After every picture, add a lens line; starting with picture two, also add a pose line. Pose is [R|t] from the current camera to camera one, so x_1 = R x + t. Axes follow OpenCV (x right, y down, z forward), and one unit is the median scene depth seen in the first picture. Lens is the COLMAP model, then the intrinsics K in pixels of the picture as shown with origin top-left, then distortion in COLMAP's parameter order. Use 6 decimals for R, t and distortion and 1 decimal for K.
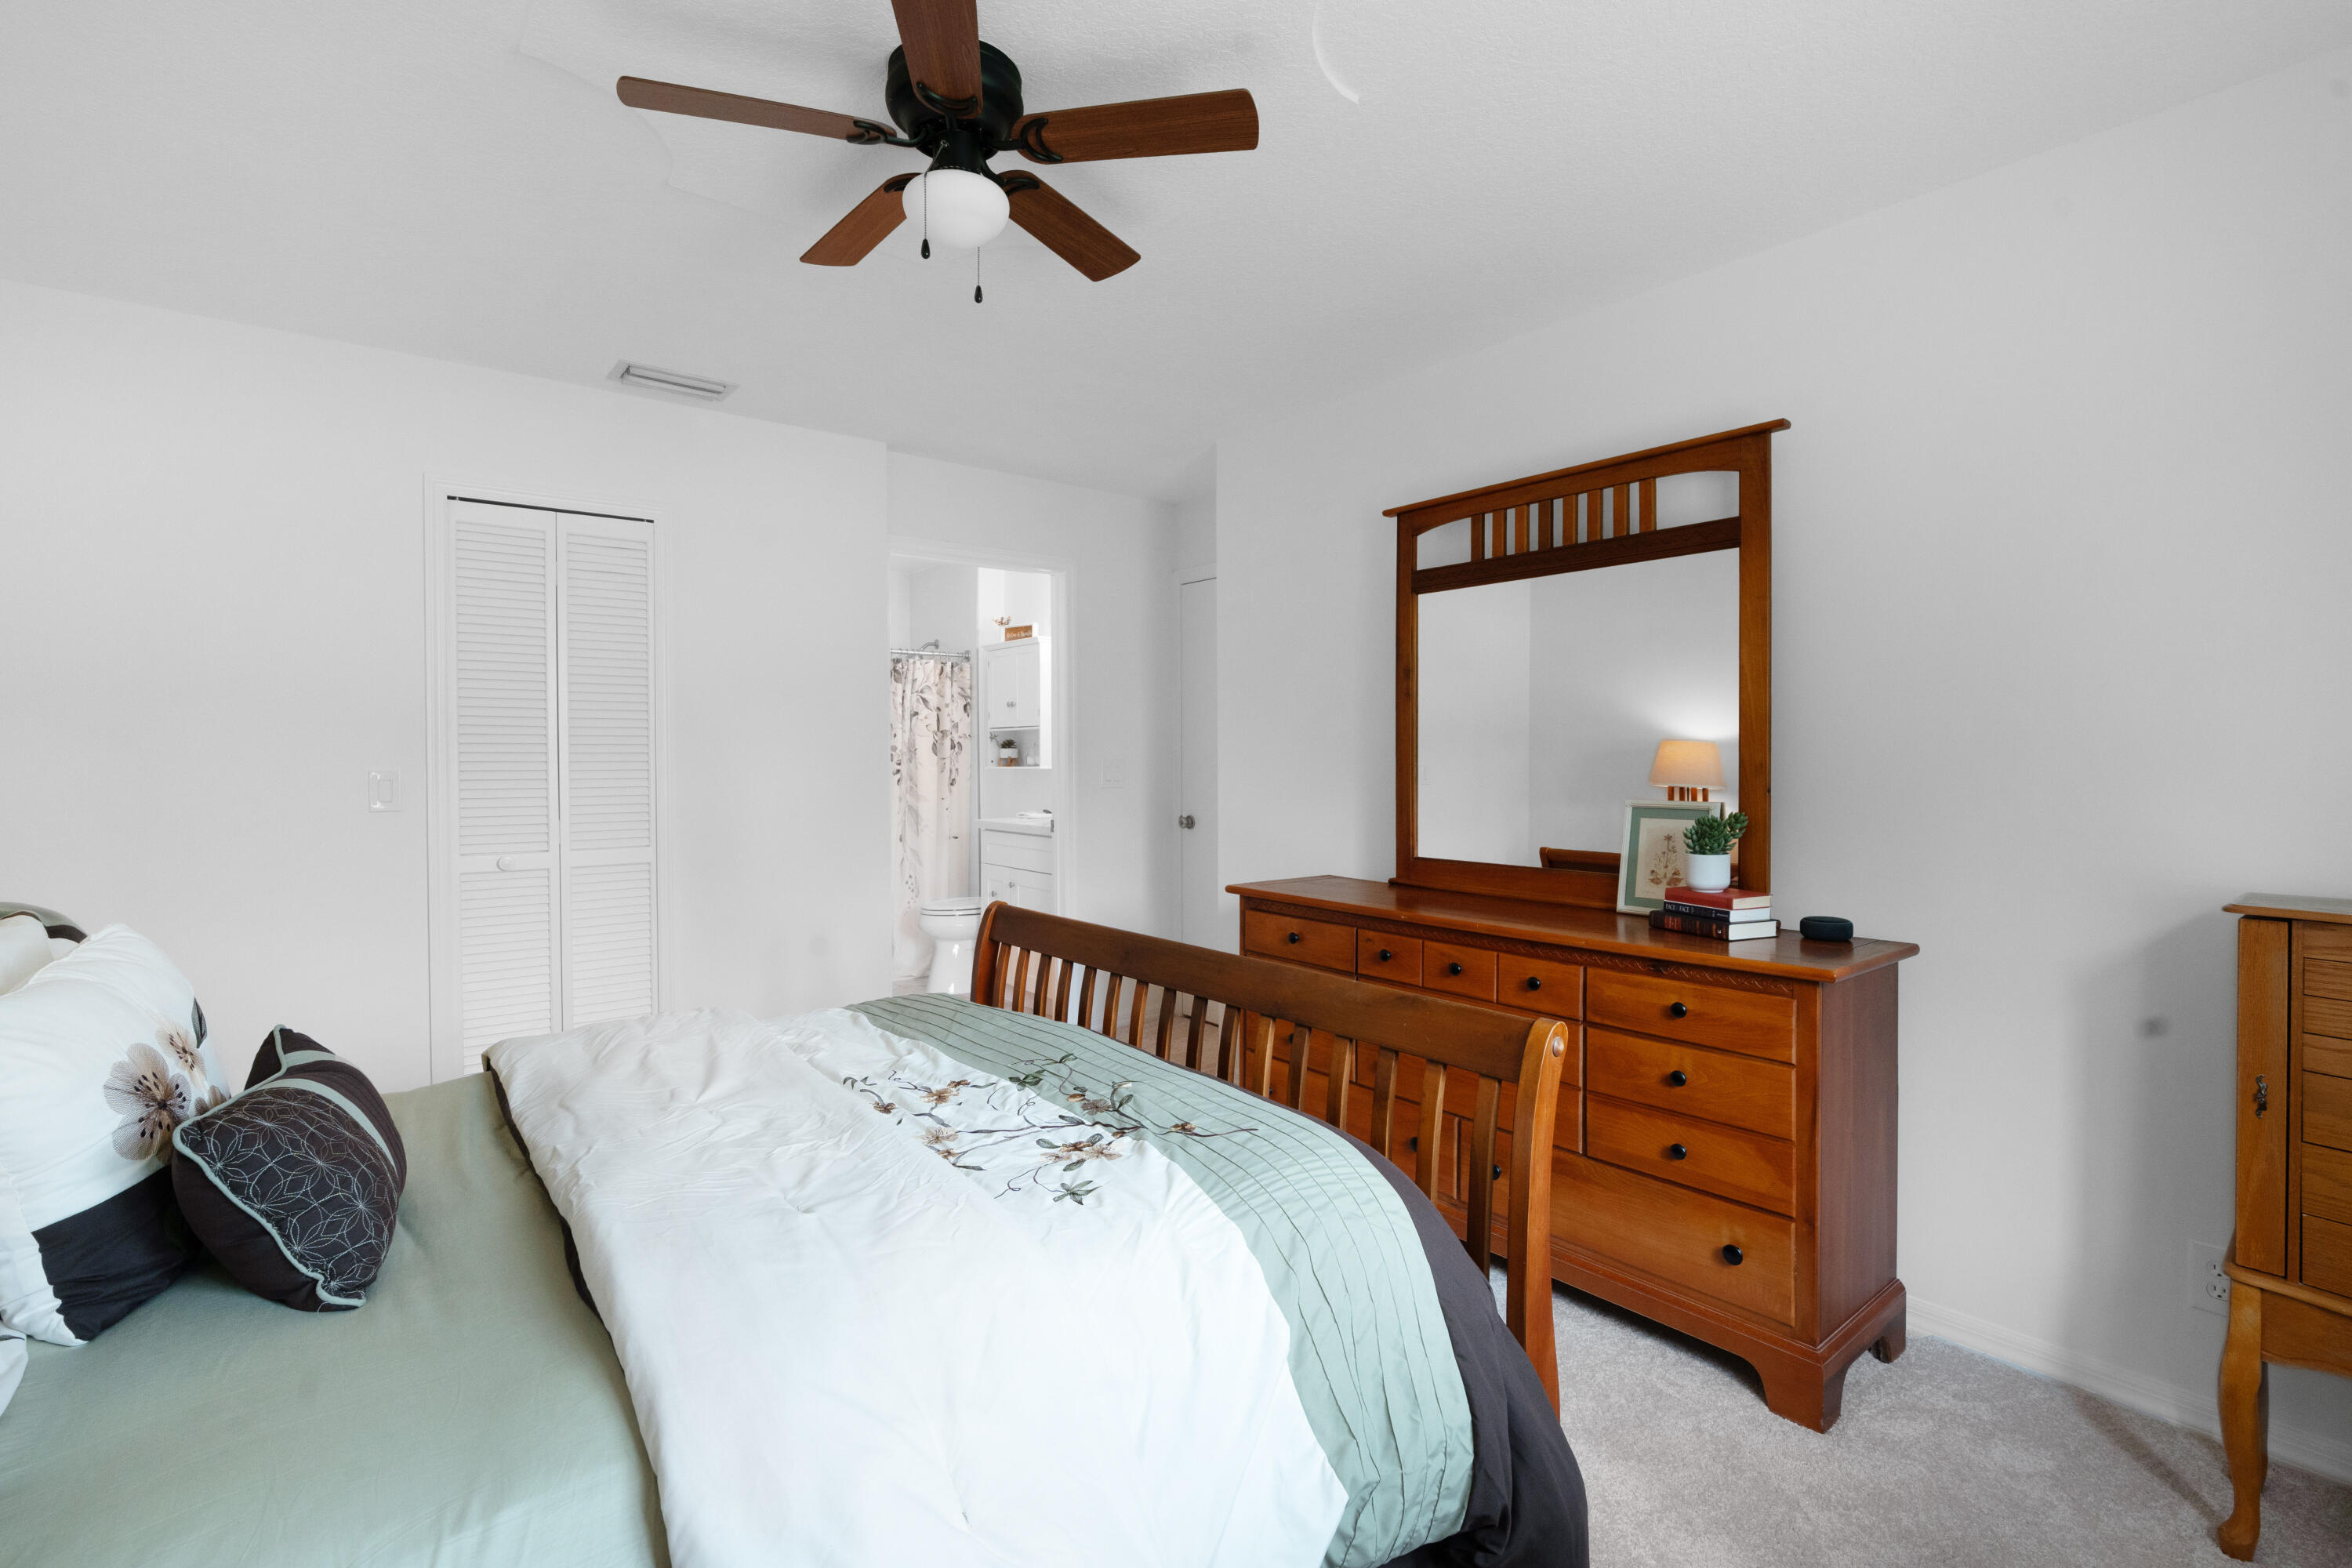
lens RADIAL K [[1063.2, 0, 1168.3], [0, 1063.2, 775.3], [0, 0, 1]] dist [-0.013841, 0.004310]
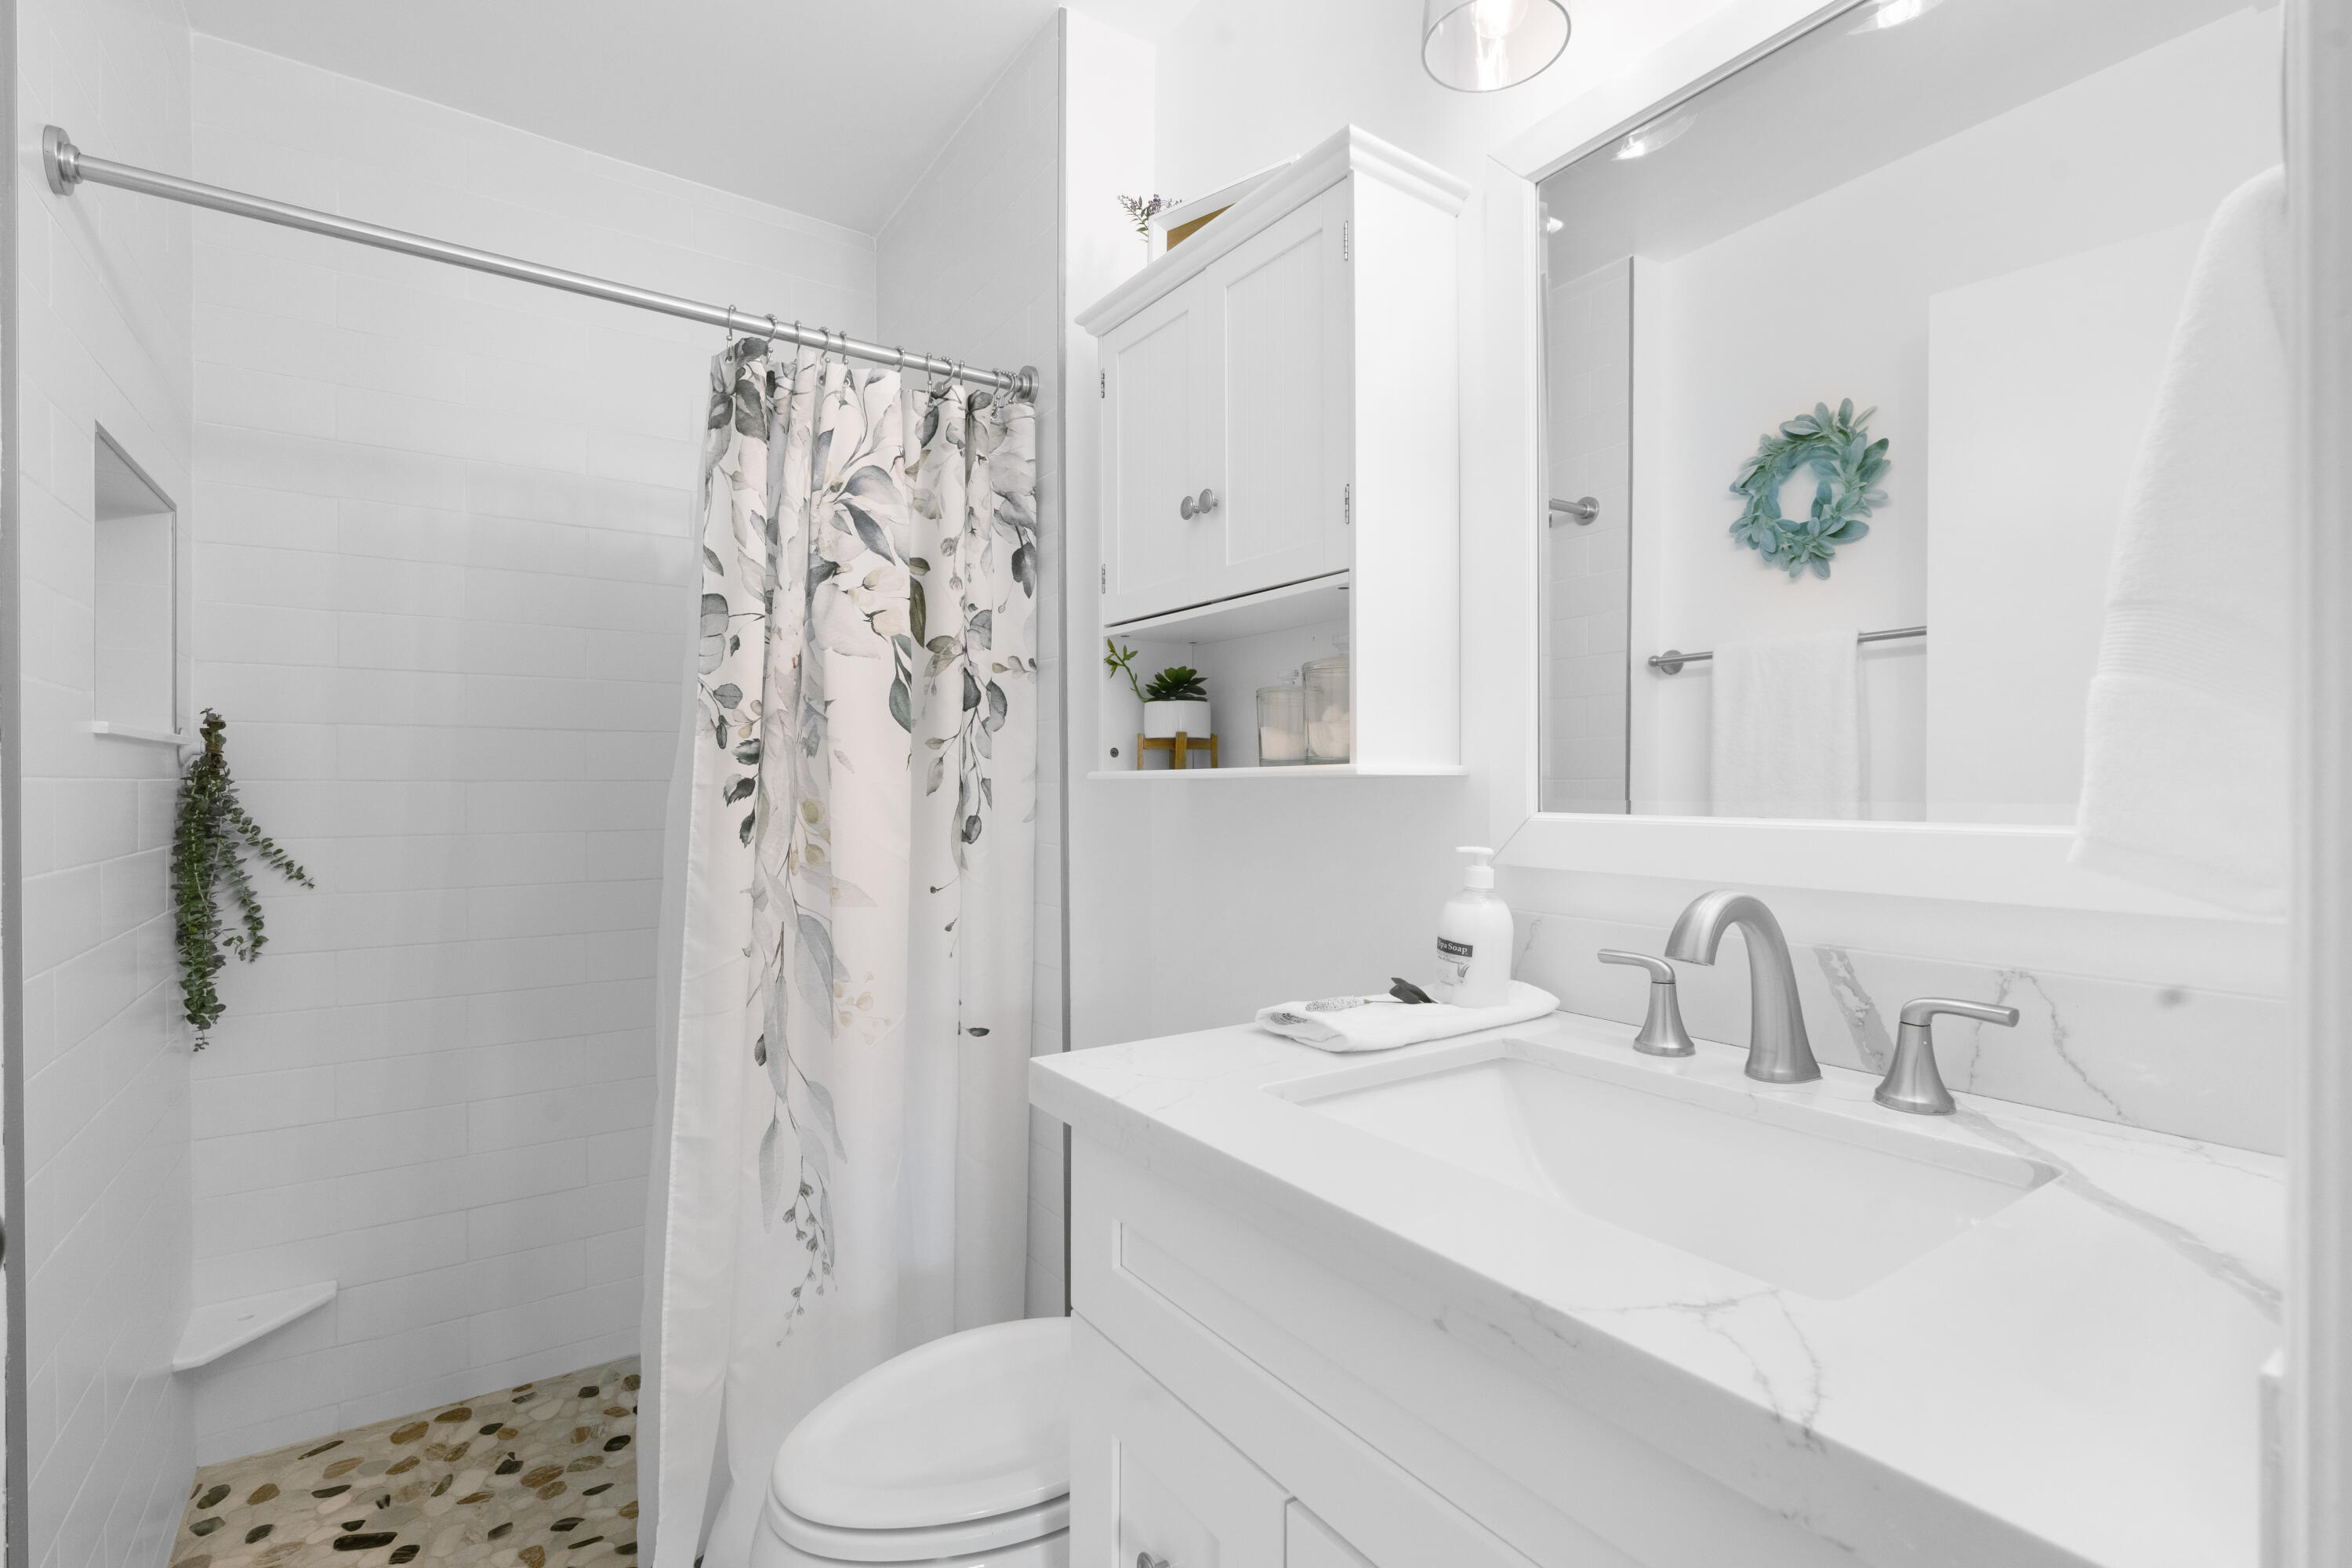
lens RADIAL K [[1063.2, 0, 1177.8], [0, 1063.2, 785.5], [0, 0, 1]] dist [-0.013841, 0.004310]
pose [[0.997586, 0.003666, -0.069340, -0.131771], [-0.004123, 0.999971, -0.006443, -0.002864], [0.069314, 0.006713, 0.997572, 0.738181]]
